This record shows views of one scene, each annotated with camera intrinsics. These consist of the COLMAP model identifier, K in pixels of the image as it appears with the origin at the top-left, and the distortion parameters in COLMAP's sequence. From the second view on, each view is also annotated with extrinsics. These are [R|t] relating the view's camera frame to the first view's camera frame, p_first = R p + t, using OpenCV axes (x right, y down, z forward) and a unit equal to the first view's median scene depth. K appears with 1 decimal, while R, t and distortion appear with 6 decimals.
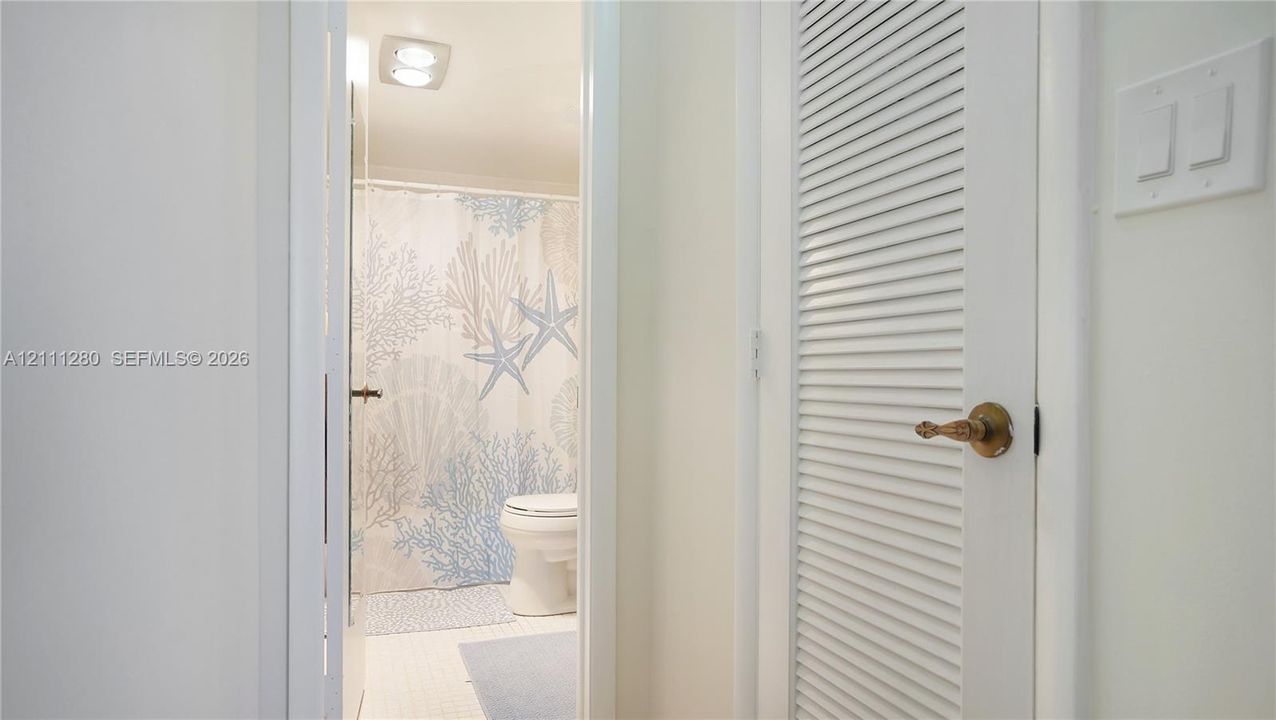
lens RADIAL K [[725.9, 0, 637.7], [0, 725.9, 371.2], [0, 0, 1]] dist [0.018585, -0.000777]
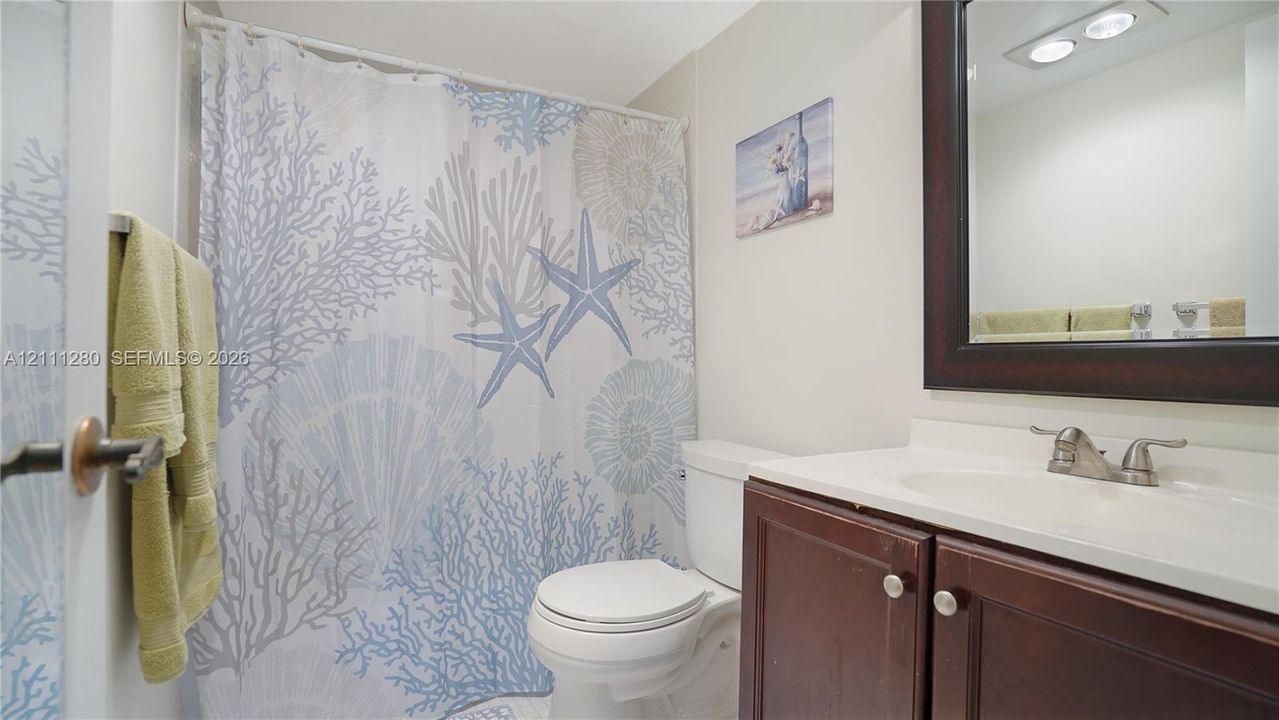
lens RADIAL K [[593.4, 0, 639.9], [0, 593.4, 354.6], [0, 0, 1]] dist [-0.033747, 0.003321]
pose [[0.993179, 0.005134, 0.116489, -0.140307], [-0.005107, 0.999987, -0.000534, -0.006786], [-0.116490, -0.000065, 0.993192, 0.479026]]
